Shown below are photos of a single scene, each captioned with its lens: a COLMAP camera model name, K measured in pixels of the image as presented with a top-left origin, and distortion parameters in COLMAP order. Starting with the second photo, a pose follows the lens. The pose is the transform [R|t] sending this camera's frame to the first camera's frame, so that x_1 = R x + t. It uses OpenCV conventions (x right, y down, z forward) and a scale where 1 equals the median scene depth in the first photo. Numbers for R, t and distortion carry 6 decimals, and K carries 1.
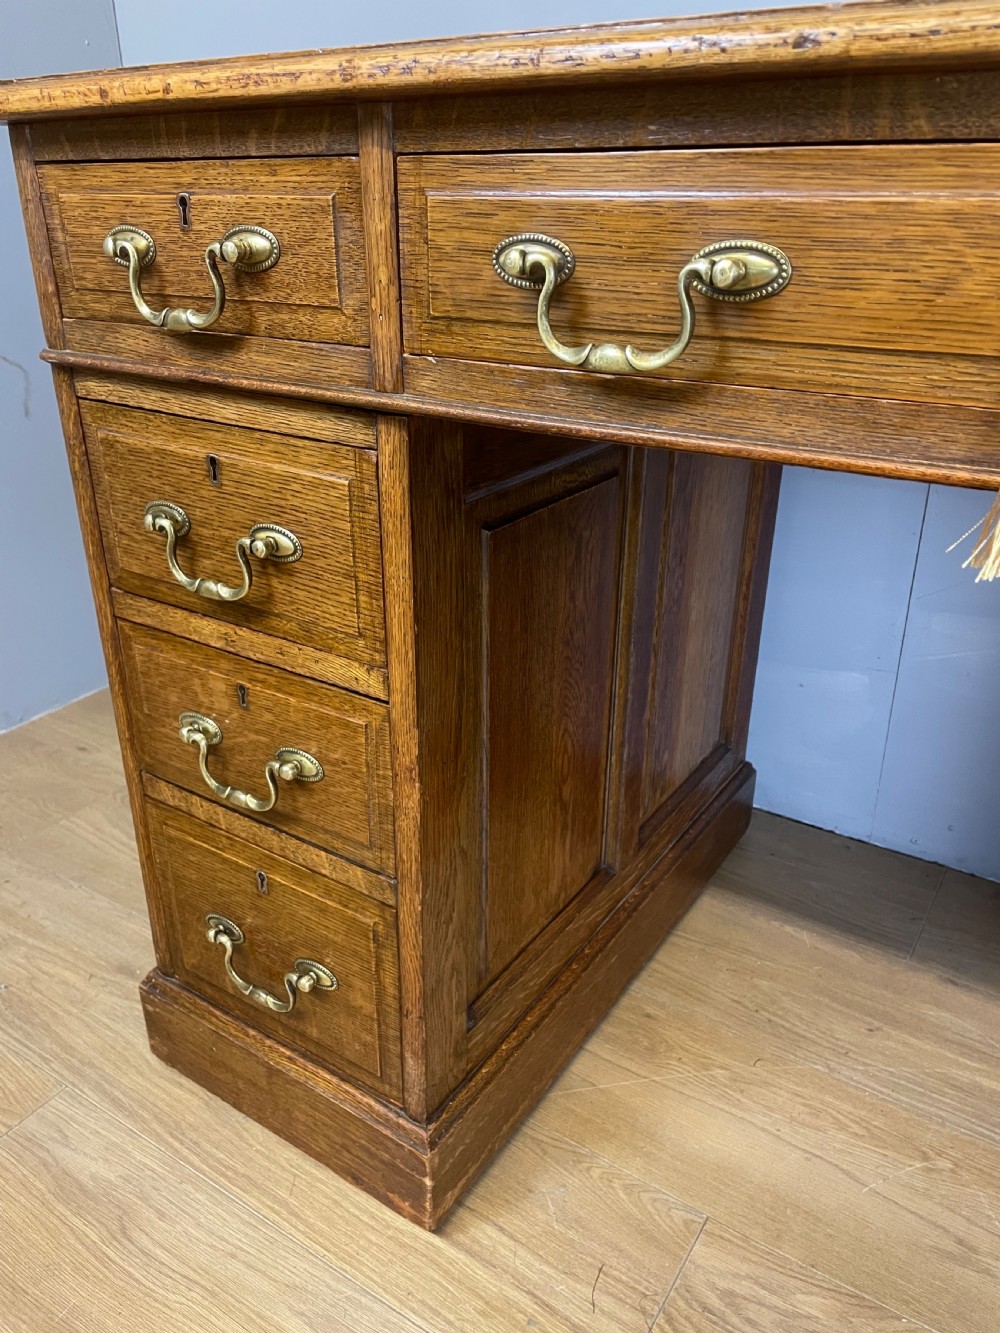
lens RADIAL K [[1022.4, 0, 492.3], [0, 1022.4, 663.9], [0, 0, 1]] dist [0.087042, -0.120316]
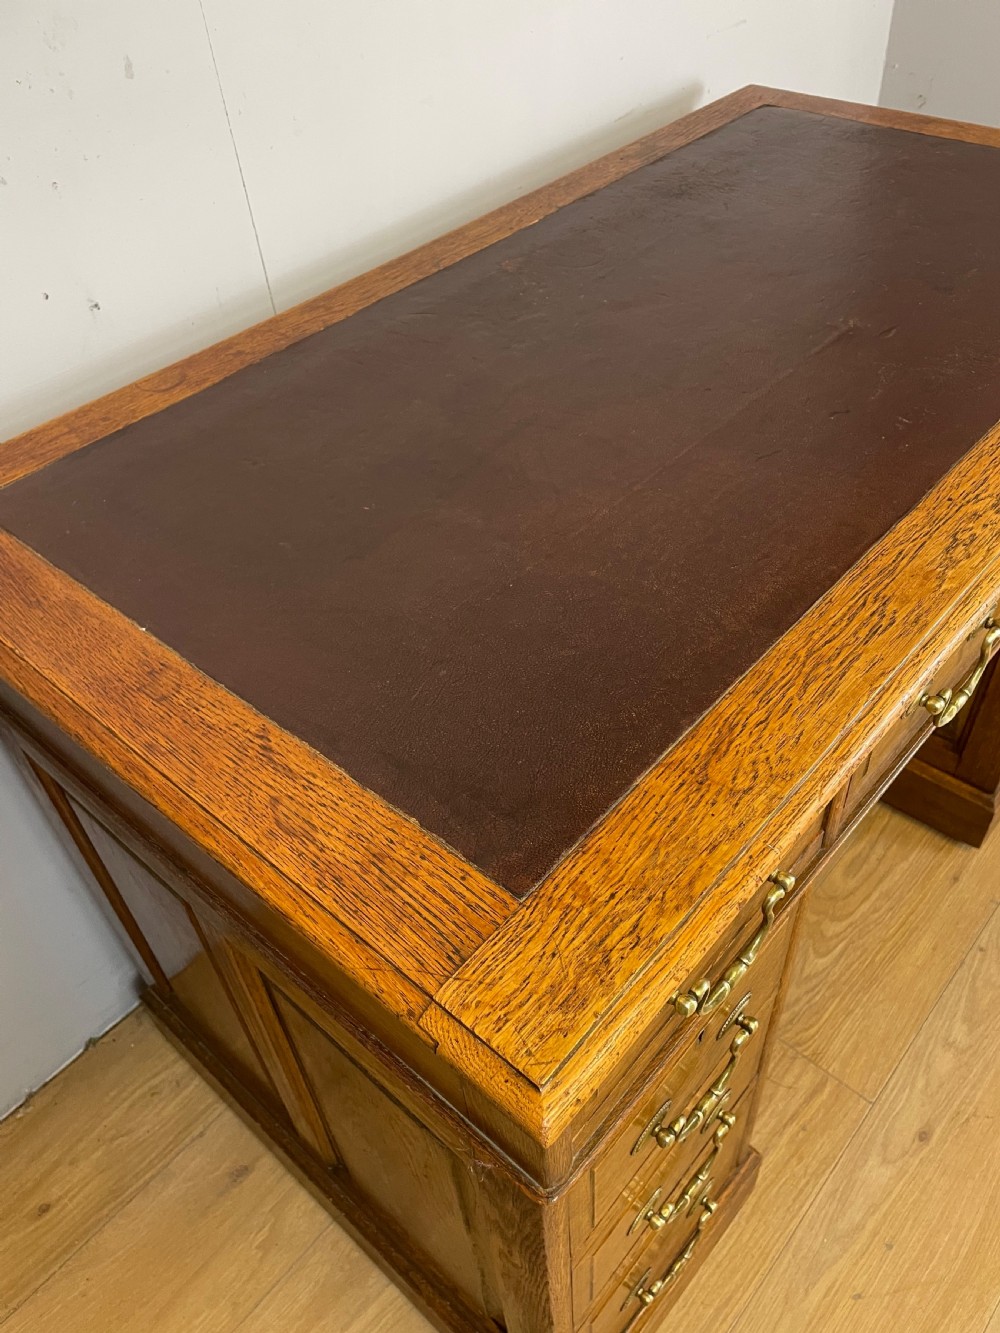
lens RADIAL K [[1022.4, 0, 514.1], [0, 1022.4, 672.5], [0, 0, 1]] dist [0.087042, -0.120316]
pose [[0.137617, -0.694679, 0.706033, -0.752315], [0.467183, 0.674067, 0.572166, -1.085651], [-0.873385, 0.251107, 0.417305, 0.628166]]
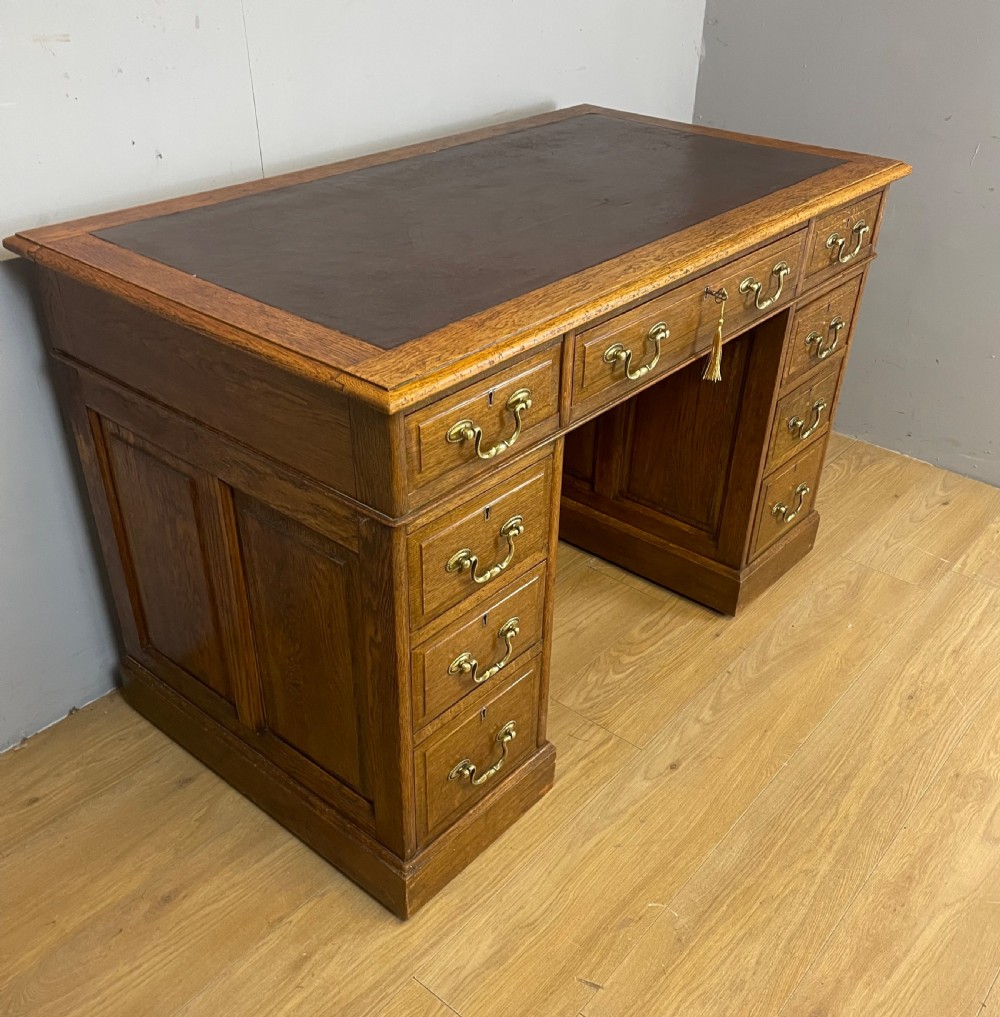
lens RADIAL K [[1019.6, 0, 515.9], [0, 1019.6, 559.9], [0, 0, 1]] dist [0.061556, 0.000000]
pose [[0.105419, -0.556970, 0.823815, -1.798159], [0.394728, 0.783808, 0.479410, -0.969724], [-0.912730, 0.274644, 0.302480, 0.406995]]
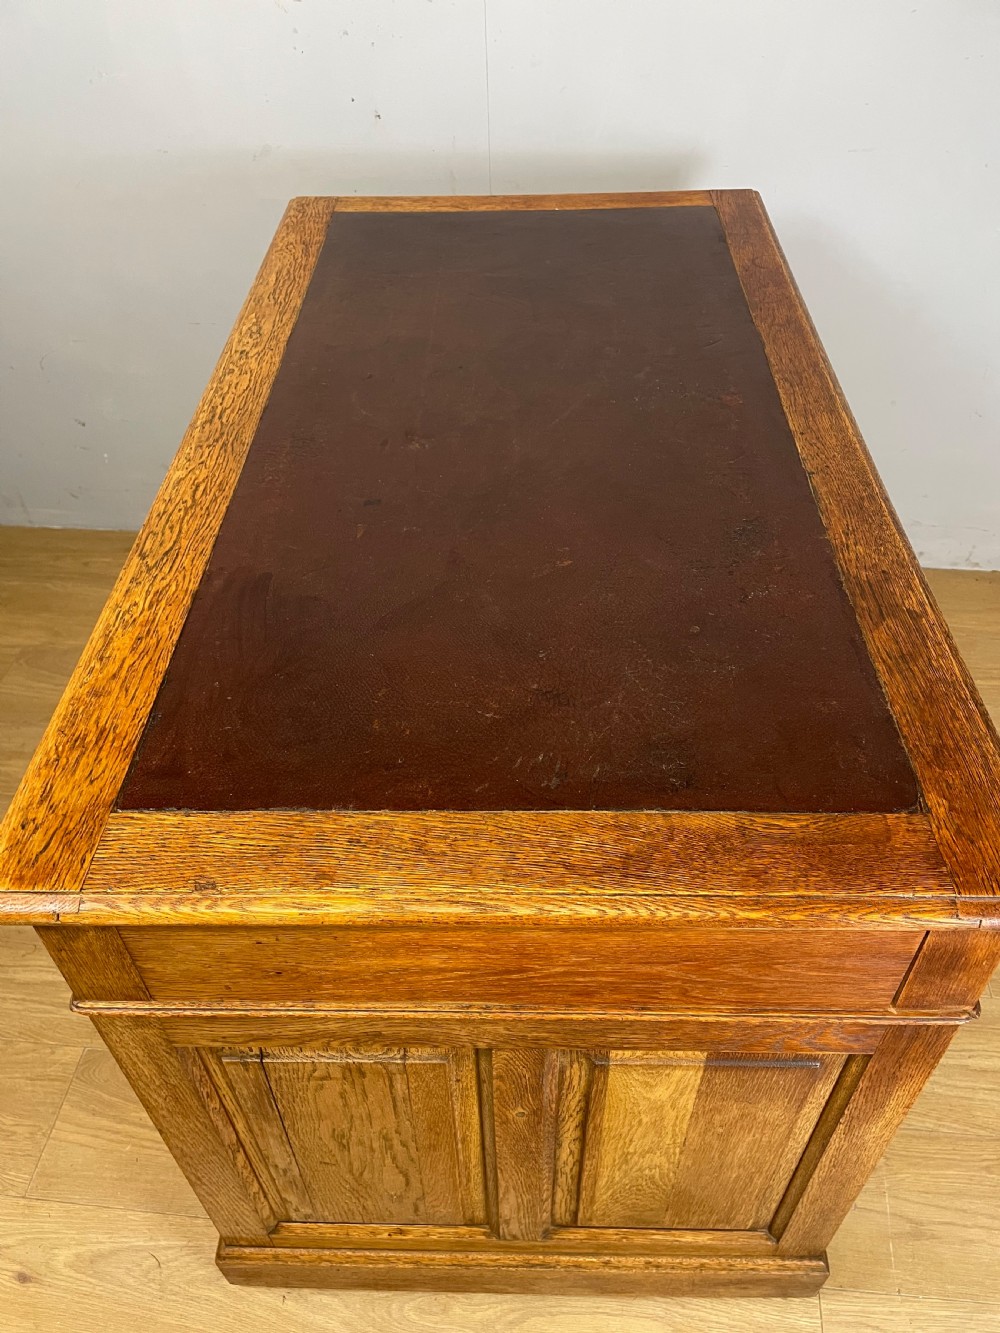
lens RADIAL K [[1022.4, 0, 491.6], [0, 1022.4, 668.8], [0, 0, 1]] dist [0.087042, -0.120316]
pose [[0.533045, 0.577577, -0.618279, 1.806944], [-0.335823, 0.815153, 0.471962, -0.912601], [0.776586, -0.043945, 0.628477, -0.216475]]
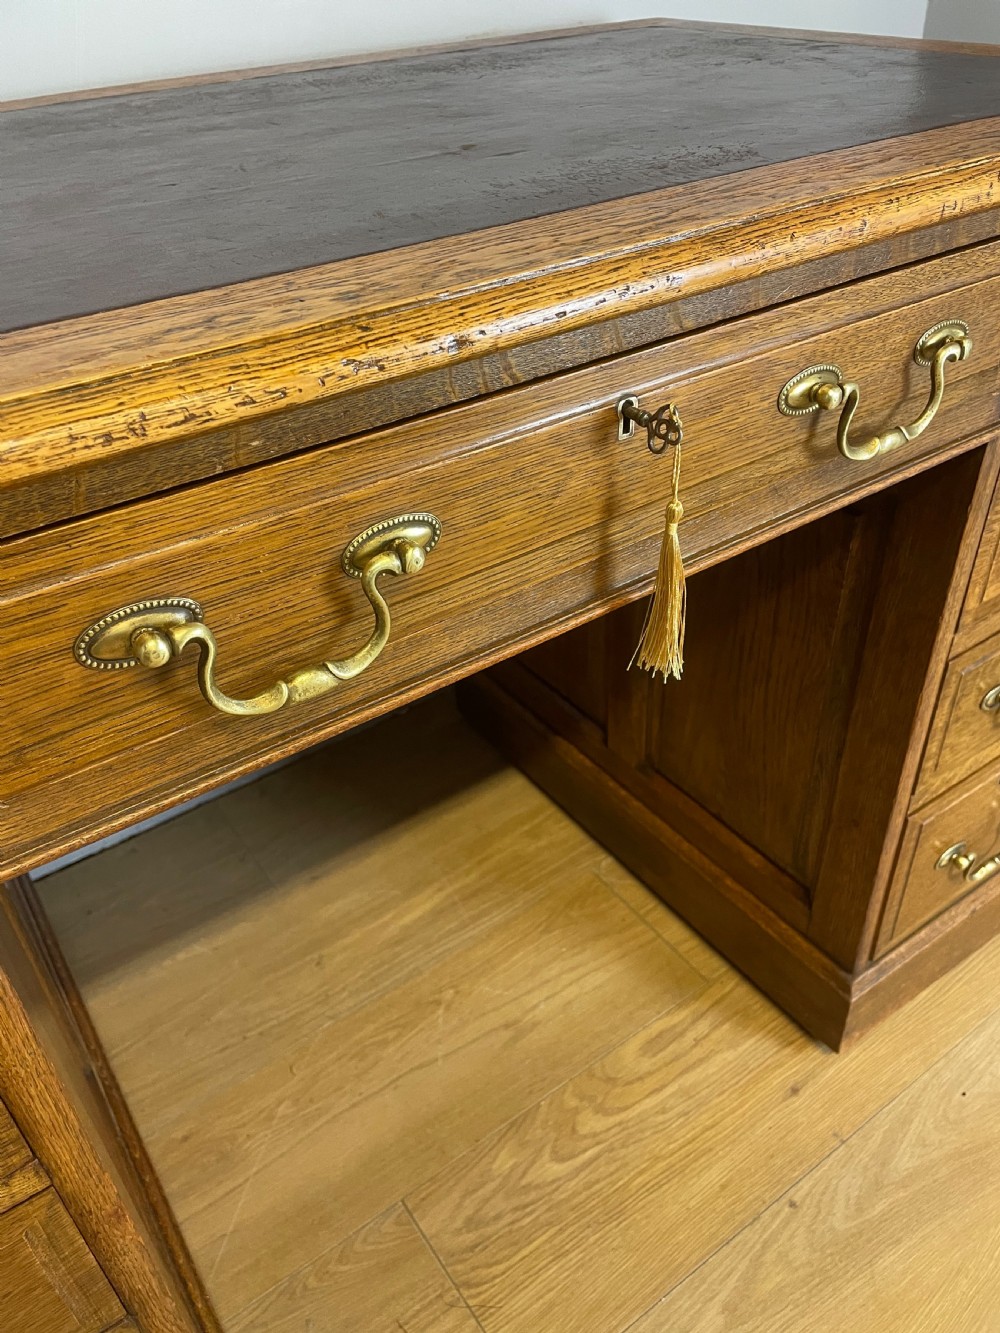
lens RADIAL K [[1022.4, 0, 514.0], [0, 1022.4, 674.3], [0, 0, 1]] dist [0.087042, -0.120316]
pose [[0.359637, -0.567112, 0.740976, -0.311693], [0.428557, 0.805787, 0.408712, -0.397192], [-0.828855, 0.170563, 0.532831, 0.273460]]
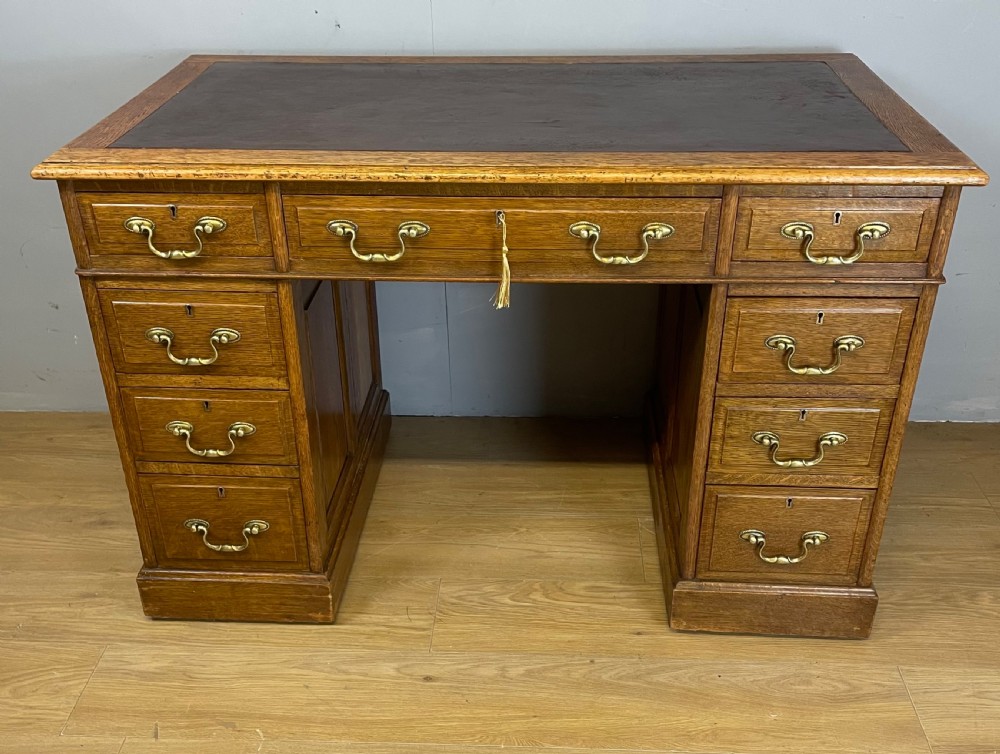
lens RADIAL K [[1062.5, 0, 498.8], [0, 1062.5, 441.6], [0, 0, 1]] dist [0.064576, 0.000000]
pose [[0.861820, -0.269891, 0.429448, -0.764234], [0.220456, 0.961839, 0.162065, -0.138817], [-0.456800, -0.044997, 0.888431, -1.422157]]
